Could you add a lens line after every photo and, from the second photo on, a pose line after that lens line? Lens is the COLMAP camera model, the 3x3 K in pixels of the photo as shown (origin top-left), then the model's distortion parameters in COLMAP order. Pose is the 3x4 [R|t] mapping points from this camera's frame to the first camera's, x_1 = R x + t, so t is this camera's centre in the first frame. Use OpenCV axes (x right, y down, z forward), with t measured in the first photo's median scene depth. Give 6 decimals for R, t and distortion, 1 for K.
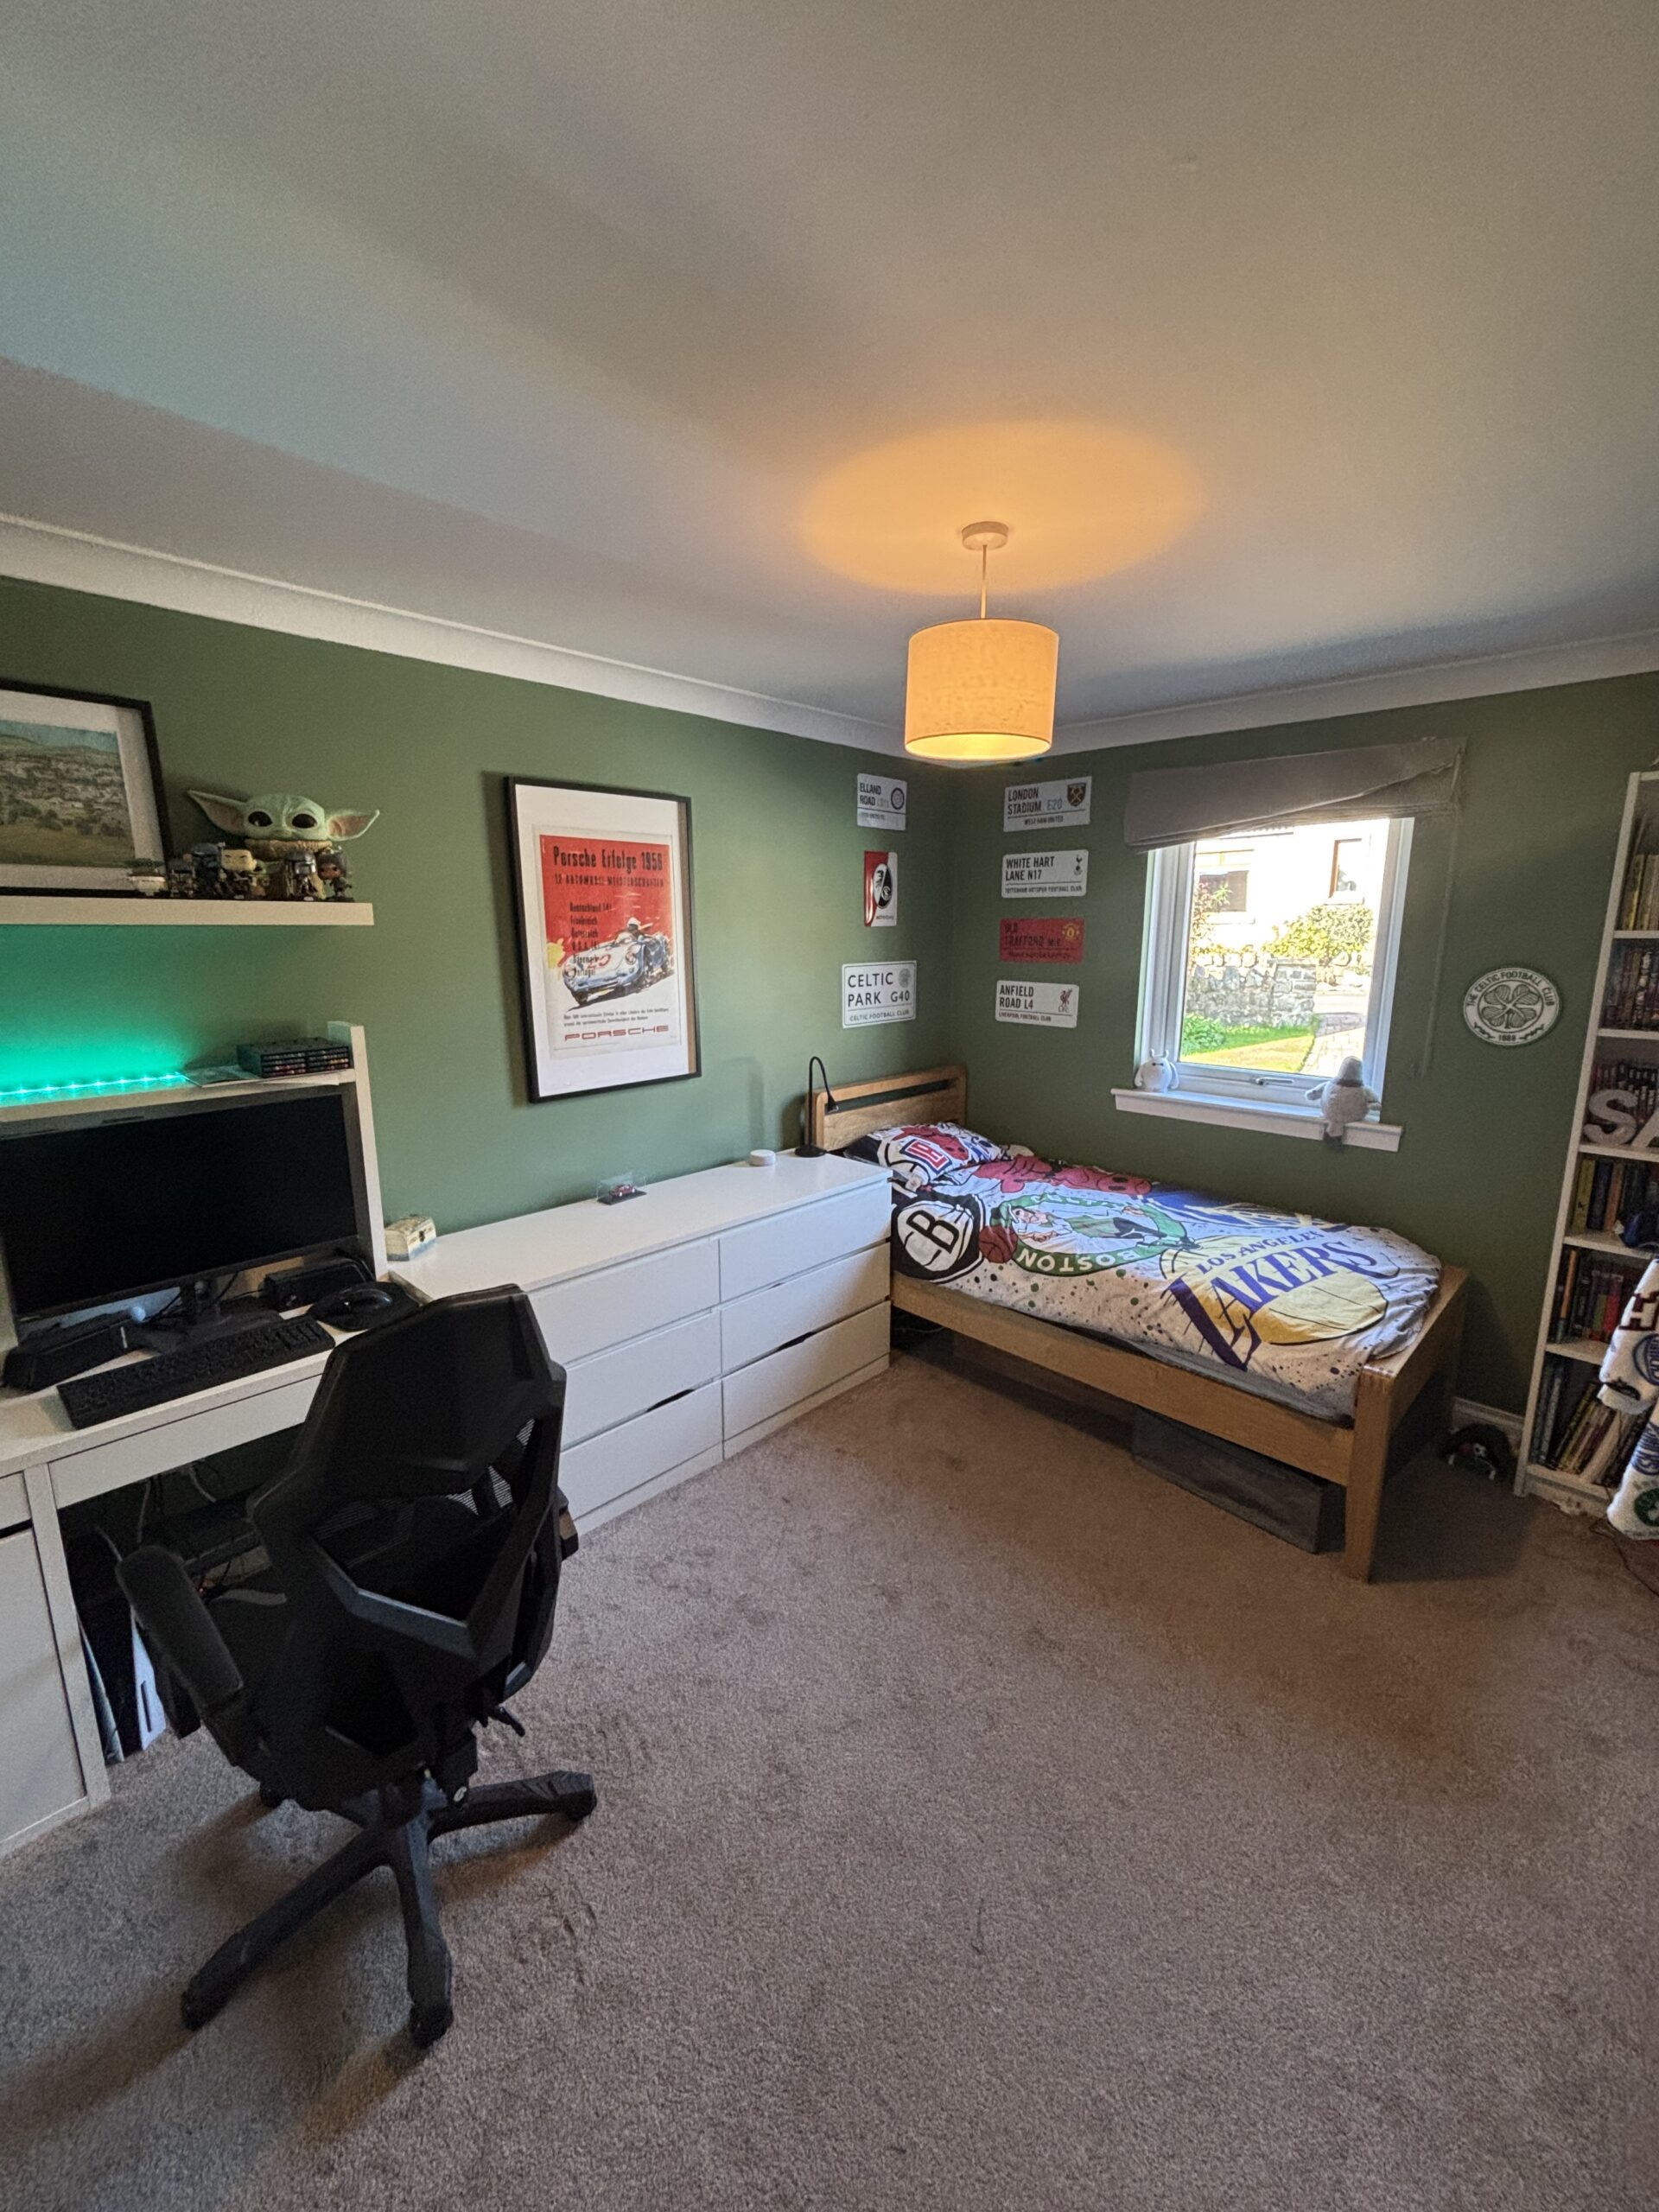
lens RADIAL K [[888.5, 0, 820.9], [0, 888.5, 1106.4], [0, 0, 1]] dist [0.003164, -0.001344]
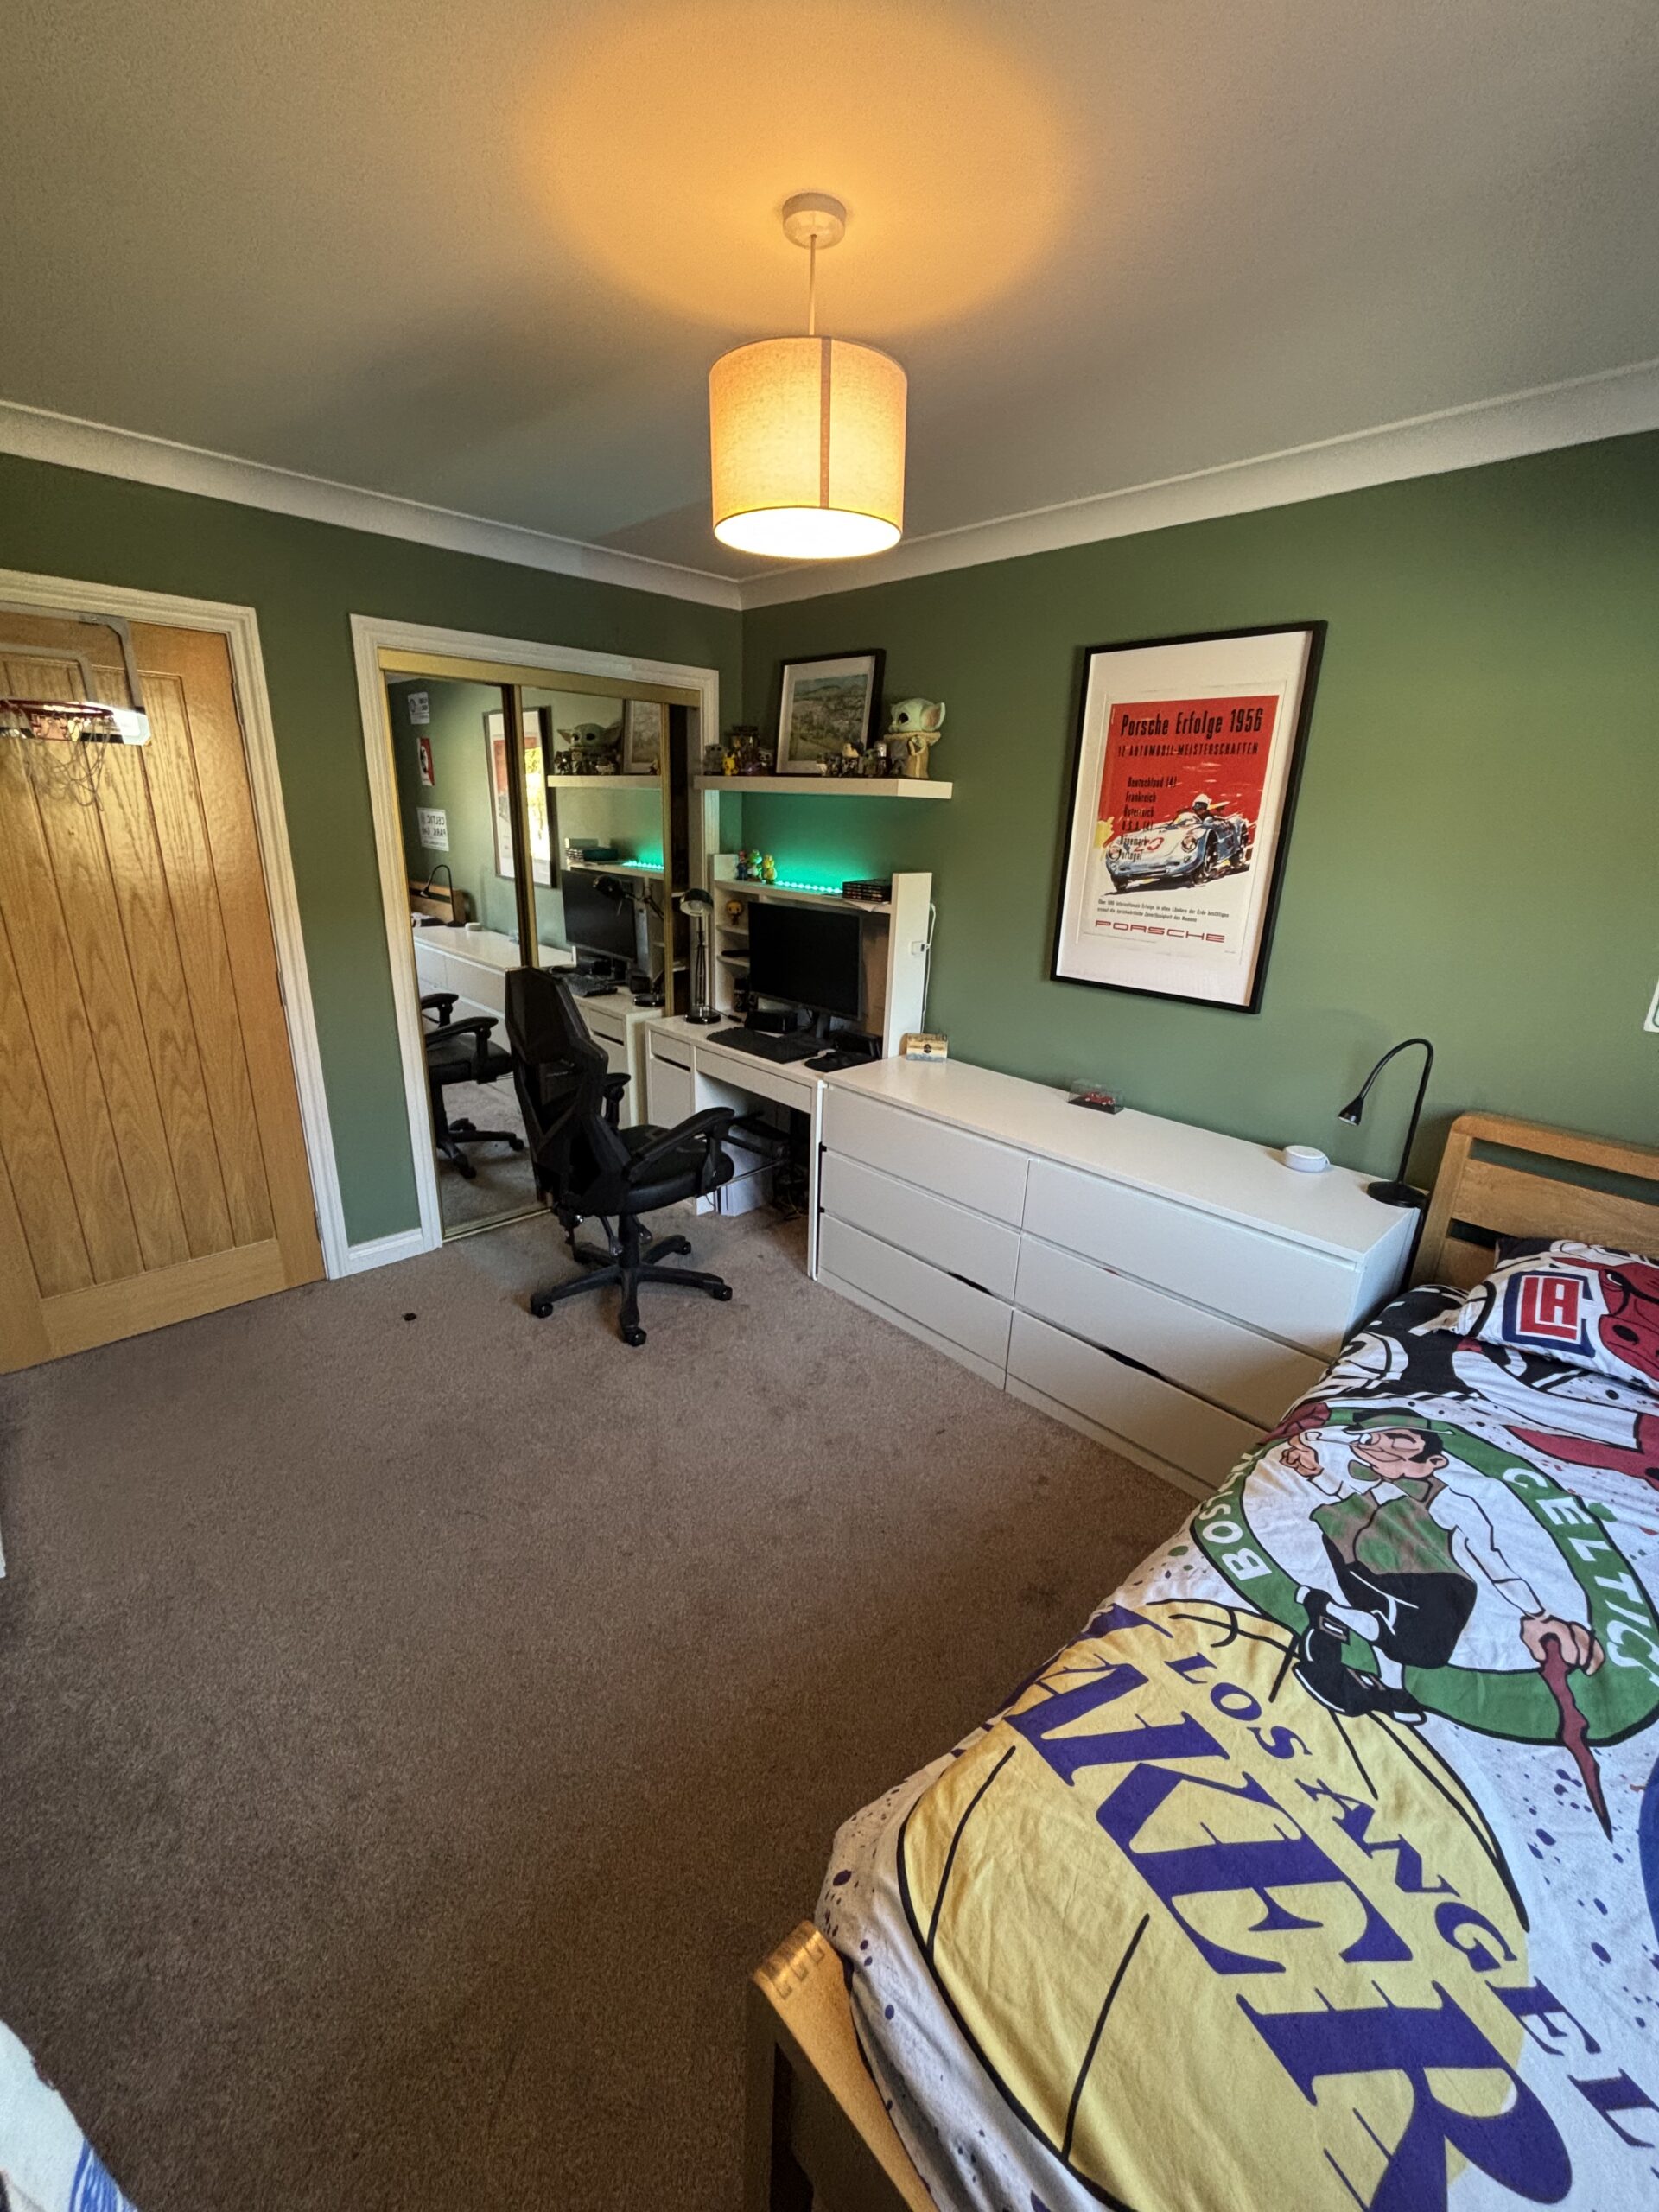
lens RADIAL K [[888.5, 0, 820.1], [0, 888.5, 1099.9], [0, 0, 1]] dist [0.003164, -0.001344]
pose [[-0.048137, 0.310036, -0.949505, 0.700642], [-0.237509, 0.919789, 0.312374, -0.130152], [0.970192, 0.240553, 0.029360, 0.726260]]
